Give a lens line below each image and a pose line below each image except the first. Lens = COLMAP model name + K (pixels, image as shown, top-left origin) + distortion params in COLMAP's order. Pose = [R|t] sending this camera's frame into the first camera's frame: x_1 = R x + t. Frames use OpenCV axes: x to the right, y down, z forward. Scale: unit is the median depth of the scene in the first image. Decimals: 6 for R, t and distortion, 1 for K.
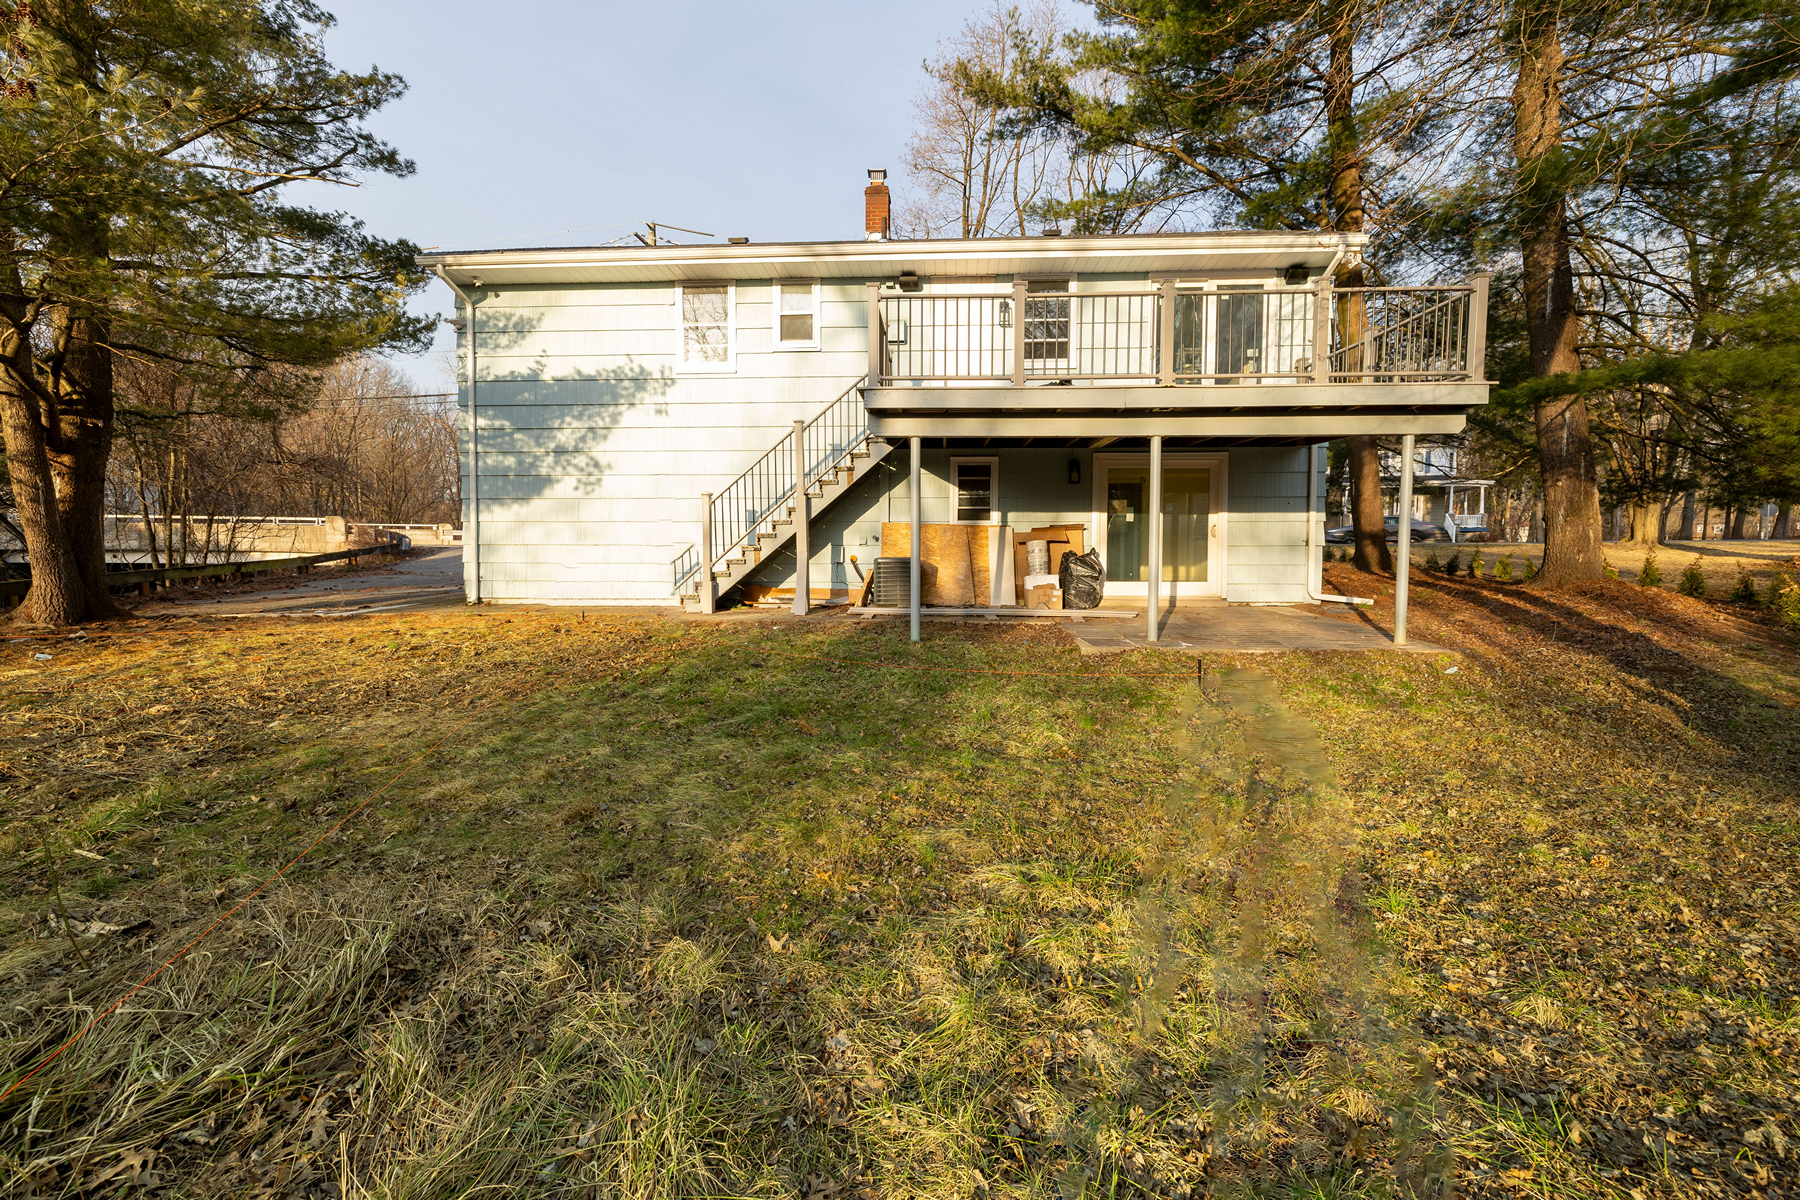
lens RADIAL K [[757.9, 0, 892.9], [0, 757.9, 587.4], [0, 0, 1]] dist [0.007719, -0.000330]
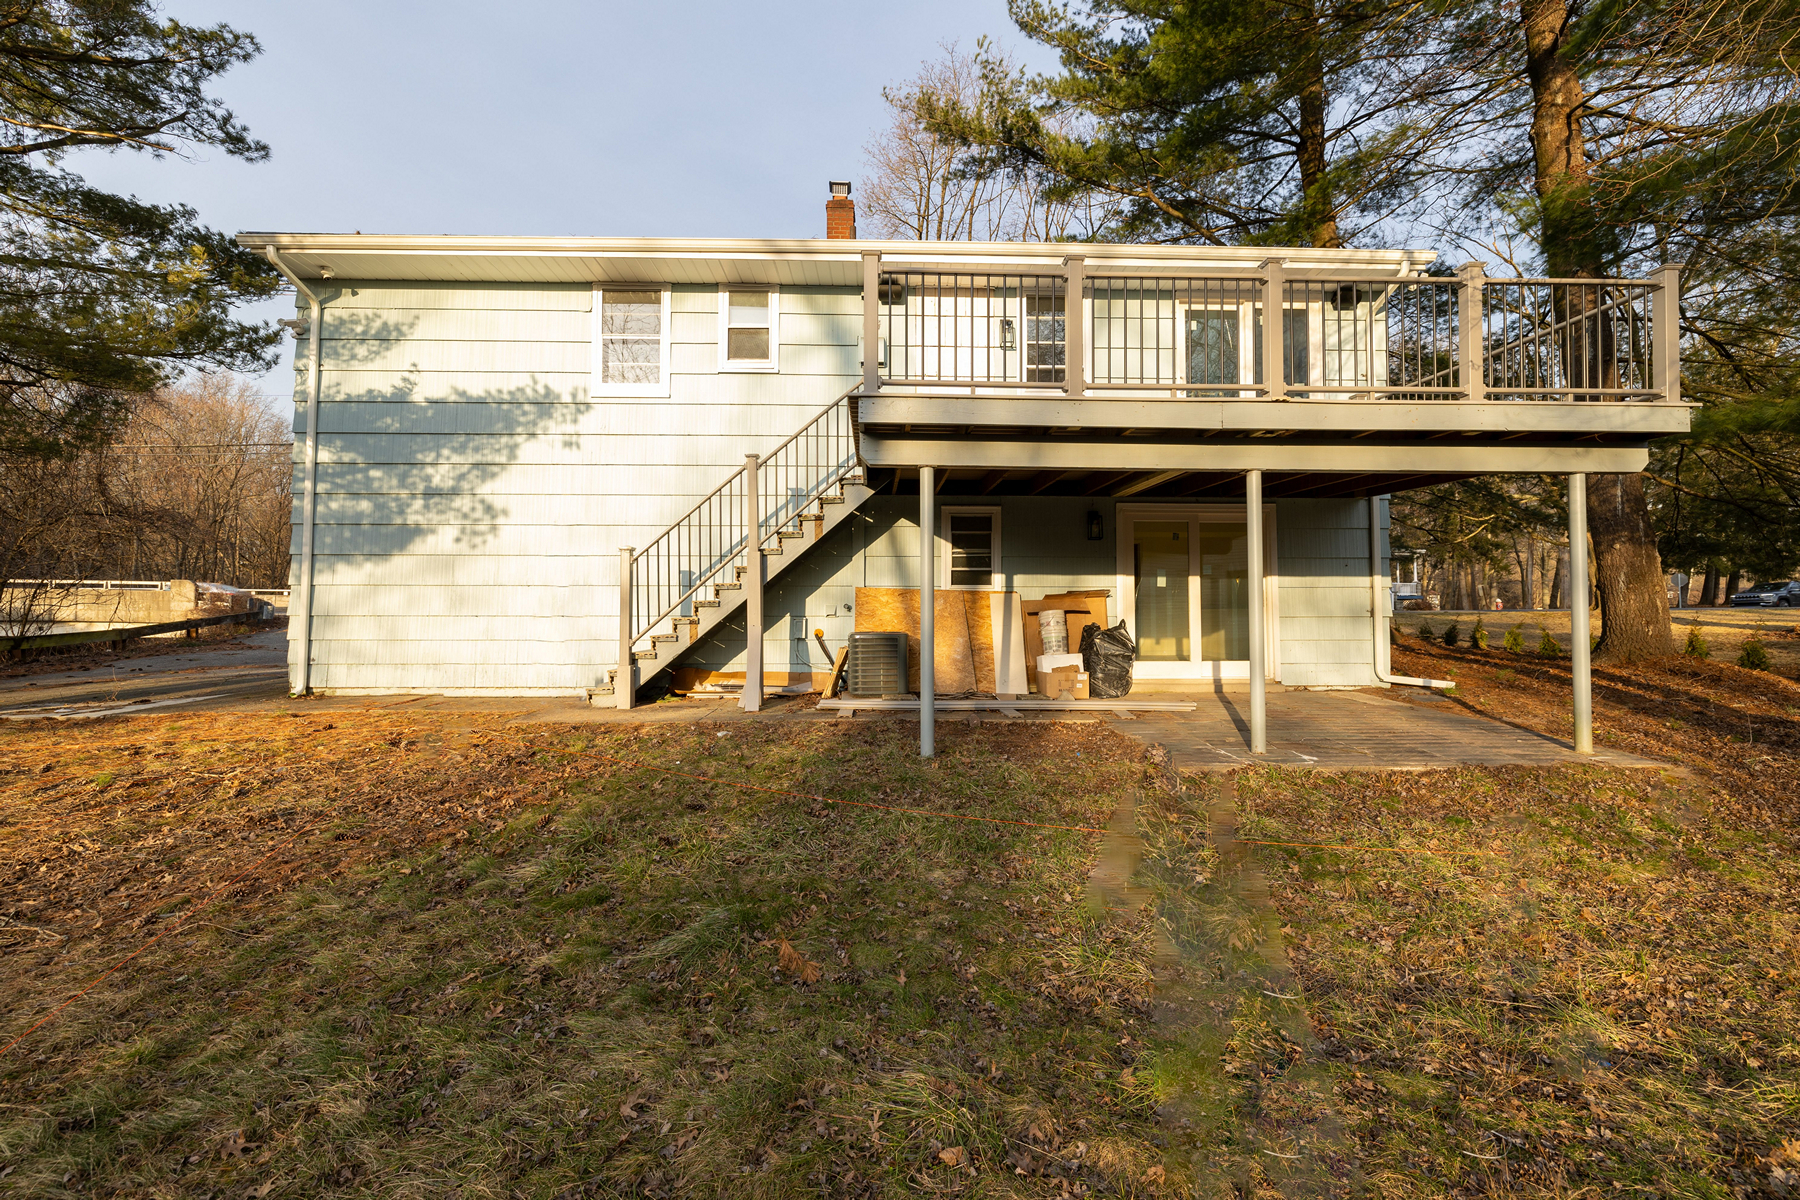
lens RADIAL K [[757.9, 0, 892.9], [0, 757.9, 587.4], [0, 0, 1]] dist [0.007719, -0.000330]
pose [[0.995921, 0.002618, 0.090187, -0.047417], [0.005281, 0.996174, -0.087235, -0.016908], [-0.090070, 0.087355, 0.992097, 0.218955]]
